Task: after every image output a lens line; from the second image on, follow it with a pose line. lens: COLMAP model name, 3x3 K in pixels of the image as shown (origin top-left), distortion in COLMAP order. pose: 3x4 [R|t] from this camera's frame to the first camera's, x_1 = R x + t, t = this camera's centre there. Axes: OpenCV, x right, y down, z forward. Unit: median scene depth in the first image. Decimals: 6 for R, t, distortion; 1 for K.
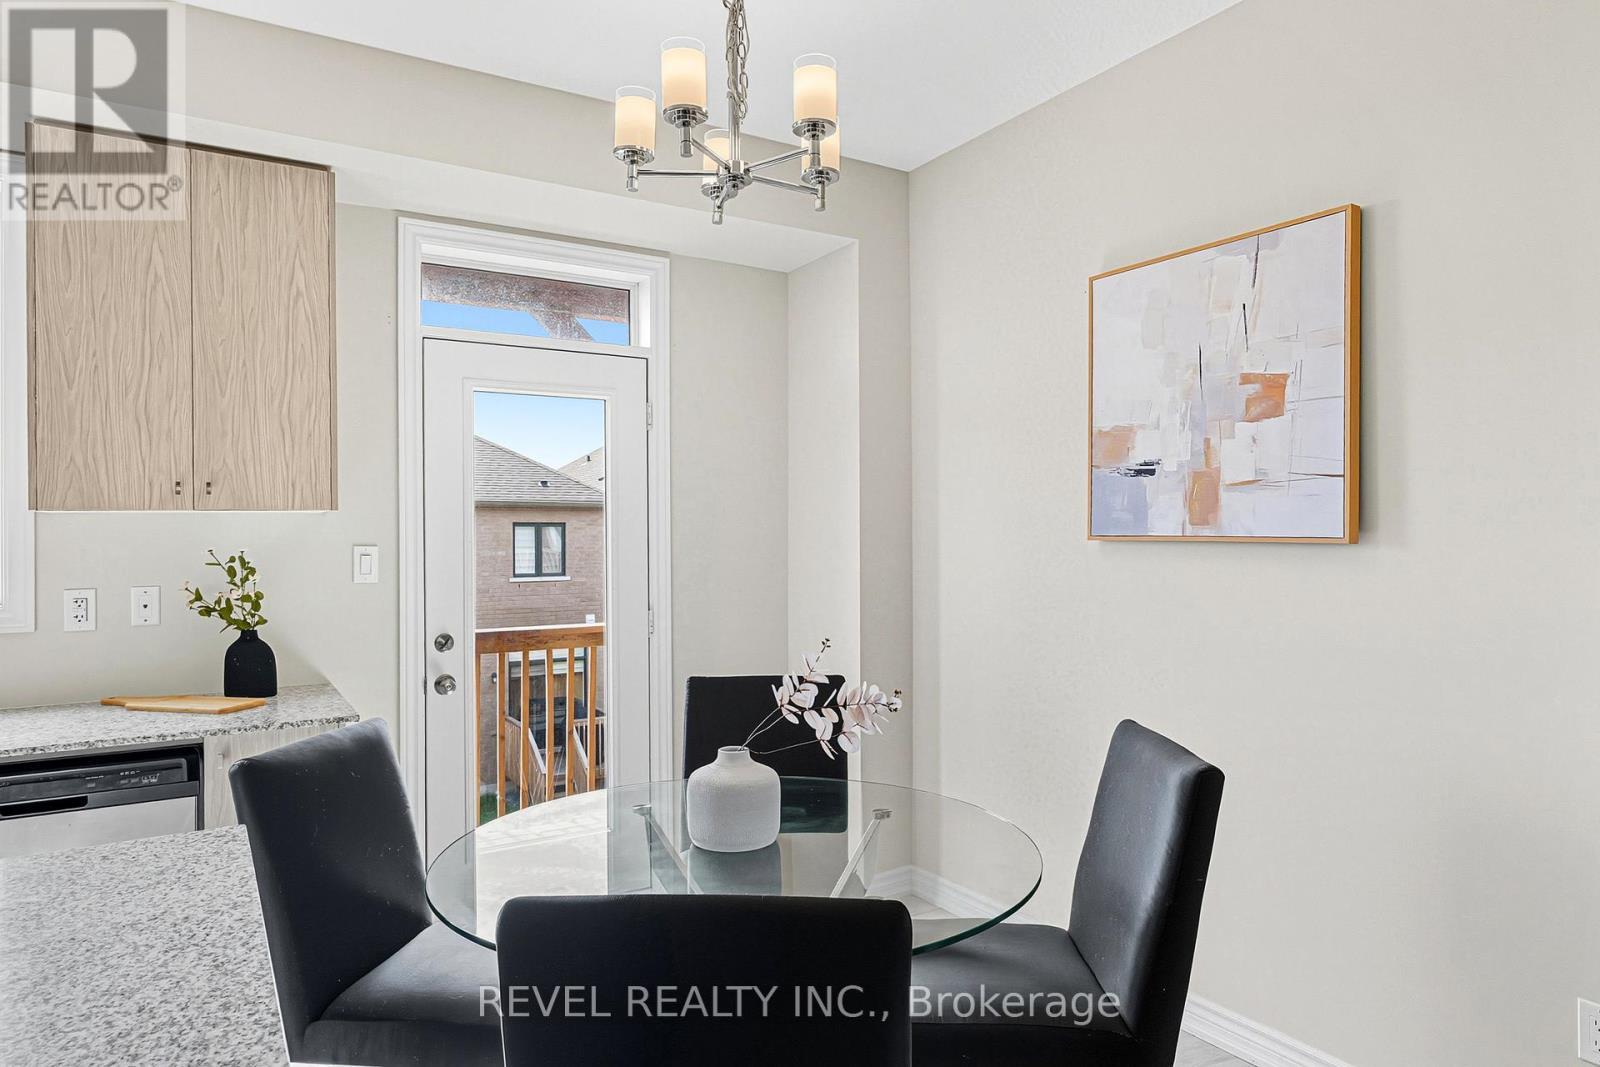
lens RADIAL K [[975.1, 0, 802.6], [0, 975.1, 525.1], [0, 0, 1]] dist [-0.008747, 0.000072]
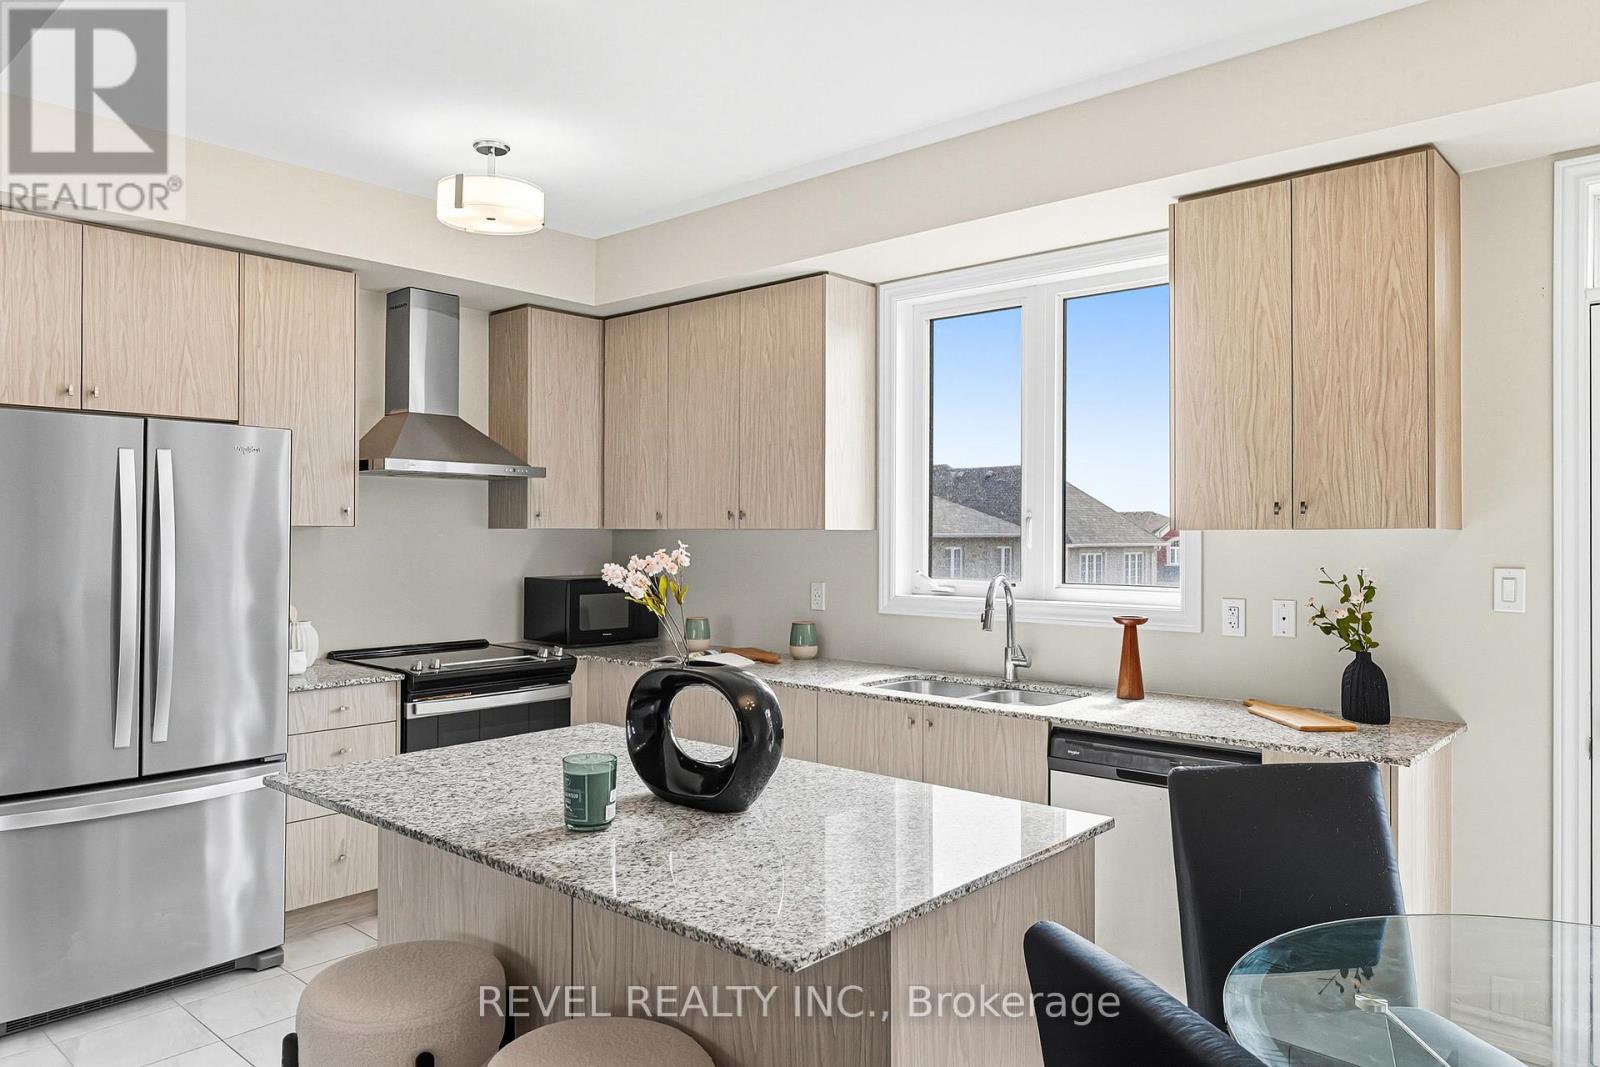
lens RADIAL K [[1085.4, 0, 808.1], [0, 1085.4, 524.5], [0, 0, 1]] dist [-0.006386, -0.001423]
pose [[0.285548, -0.001946, -0.958362, 0.317710], [0.004920, 0.999988, -0.000565, -0.021800], [0.958352, -0.004554, 0.285554, 0.172709]]
